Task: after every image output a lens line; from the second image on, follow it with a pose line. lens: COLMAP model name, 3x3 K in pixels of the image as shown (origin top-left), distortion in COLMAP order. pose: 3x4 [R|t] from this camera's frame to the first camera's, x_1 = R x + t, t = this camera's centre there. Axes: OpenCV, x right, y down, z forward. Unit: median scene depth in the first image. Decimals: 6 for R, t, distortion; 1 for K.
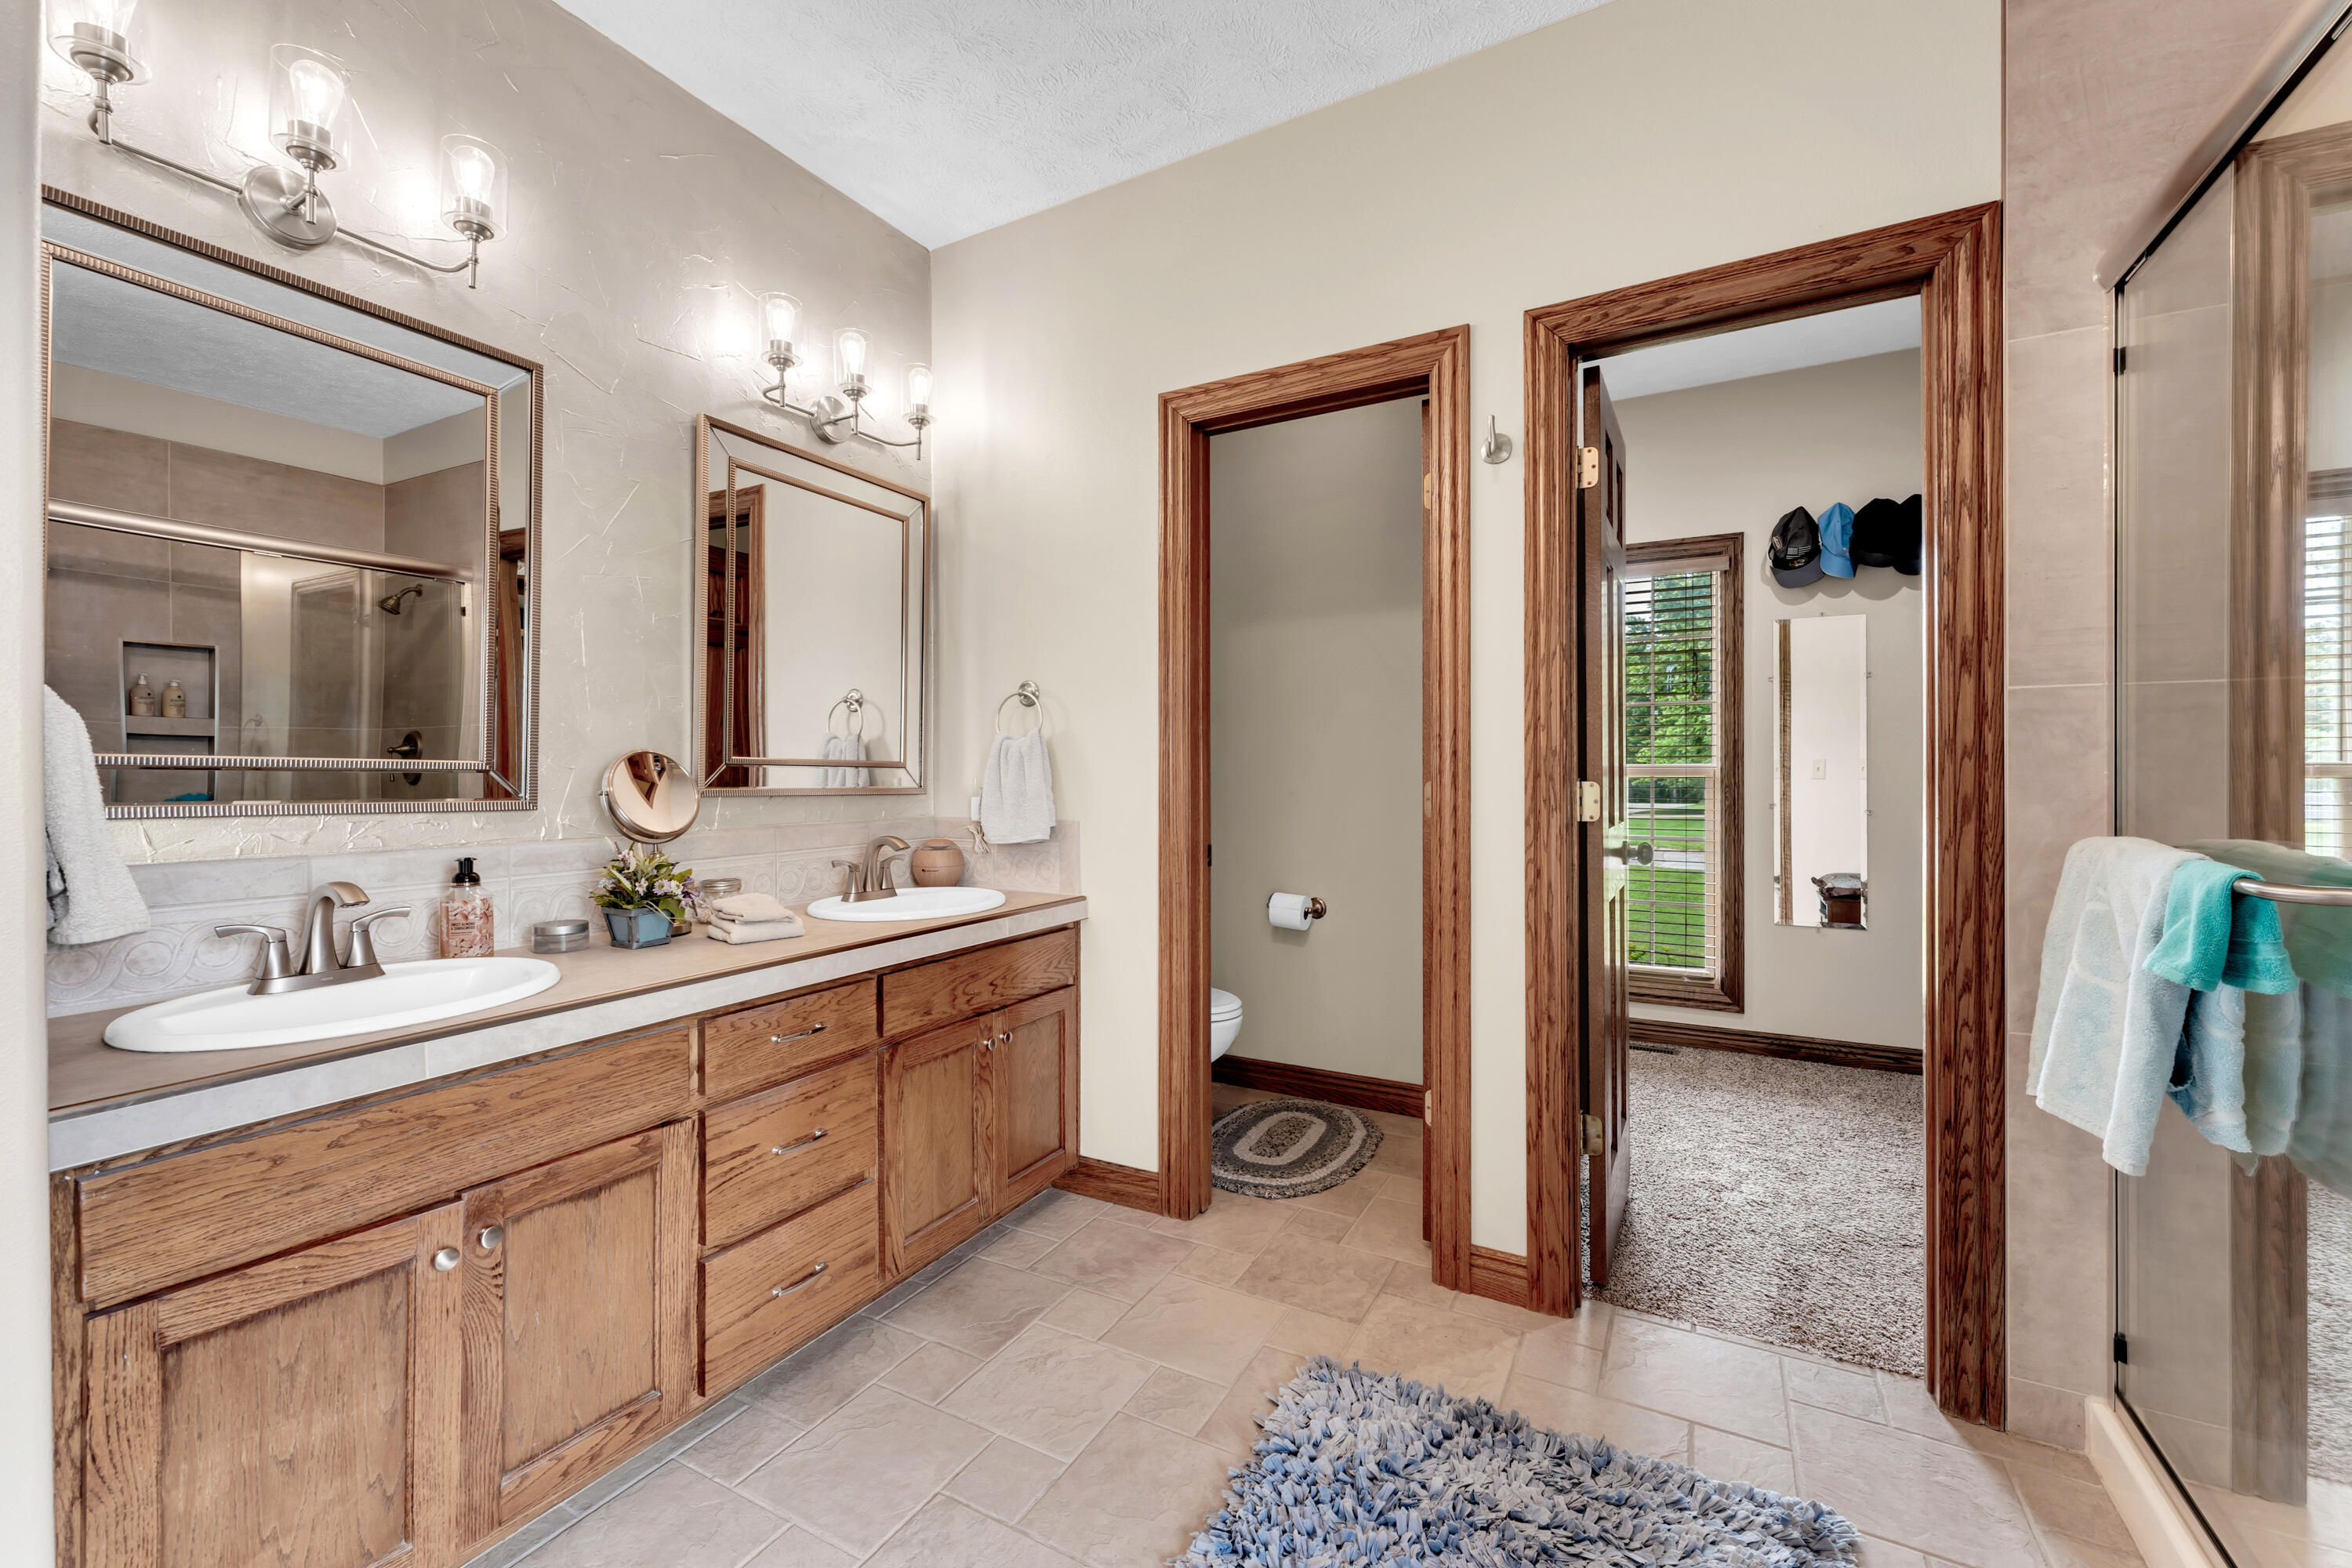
lens RADIAL K [[947.3, 0, 1176.0], [0, 947.3, 784.0], [0, 0, 1]] dist [-0.001974, -0.000708]
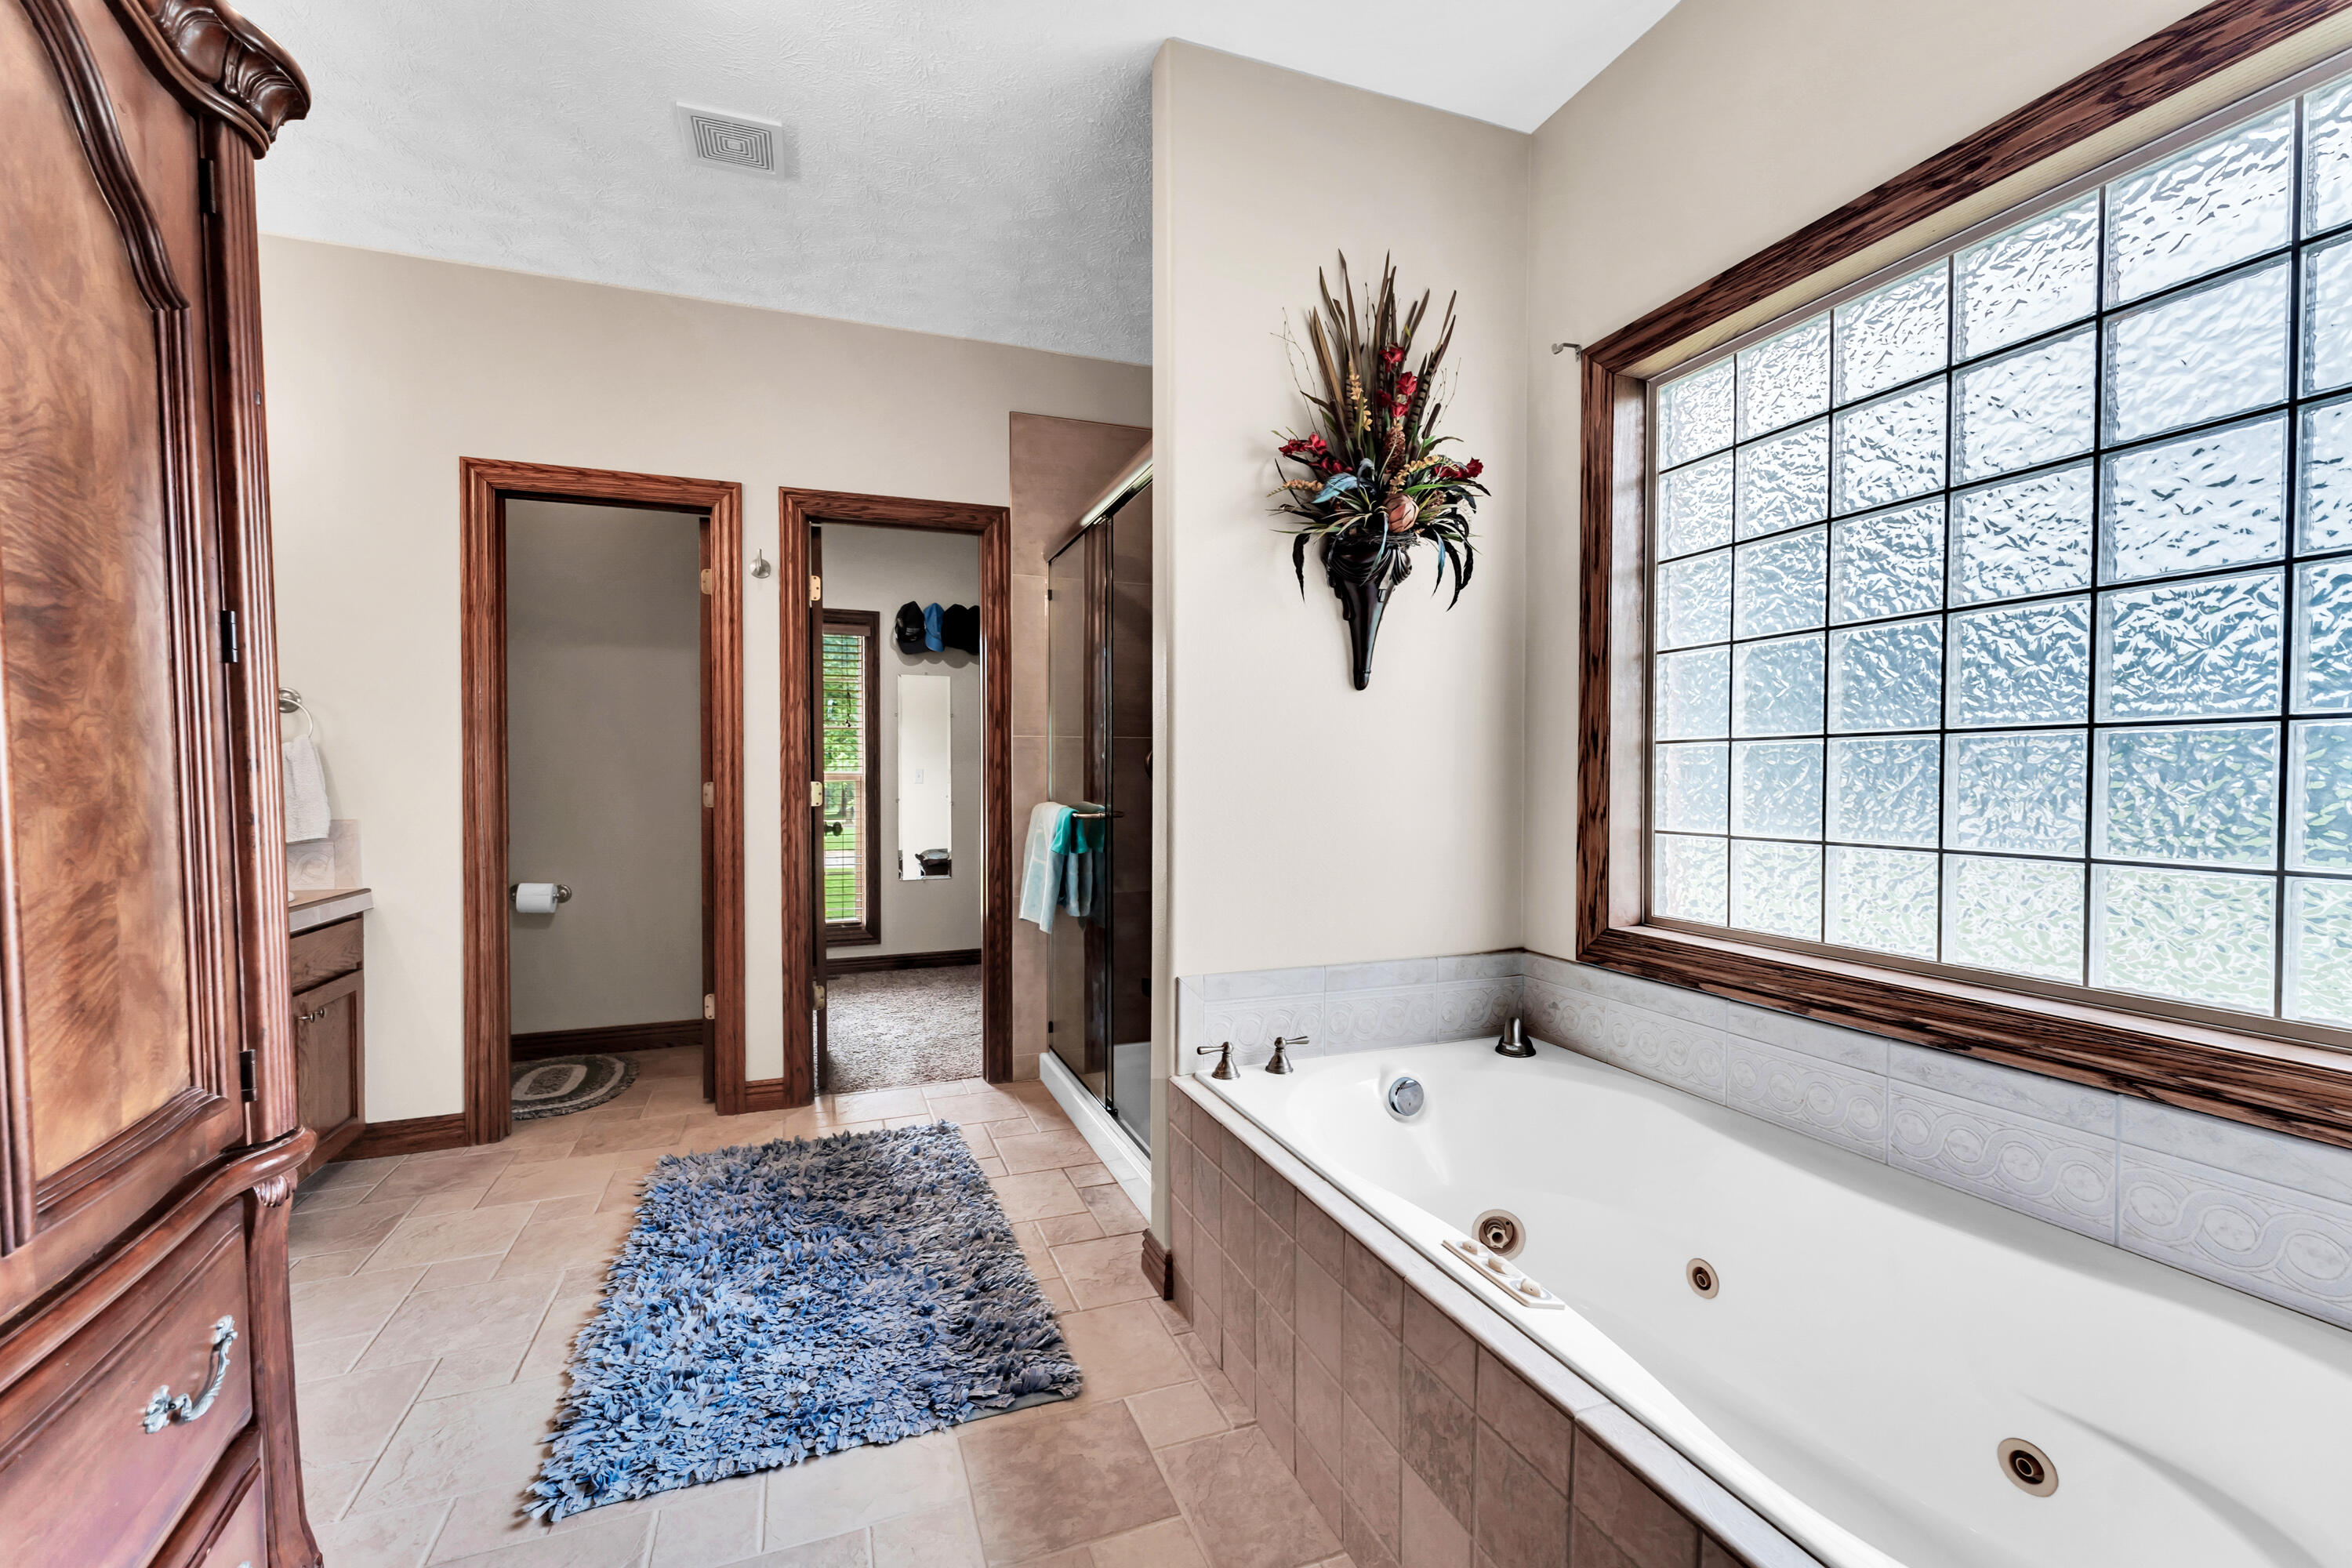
lens RADIAL K [[973.7, 0, 1176.9], [0, 973.7, 747.6], [0, 0, 1]] dist [0.021051, -0.000111]
pose [[0.644959, 0.024724, 0.763817, -0.434664], [0.011509, 0.999049, -0.042056, 0.016456], [-0.764130, 0.035915, 0.644061, -0.542397]]
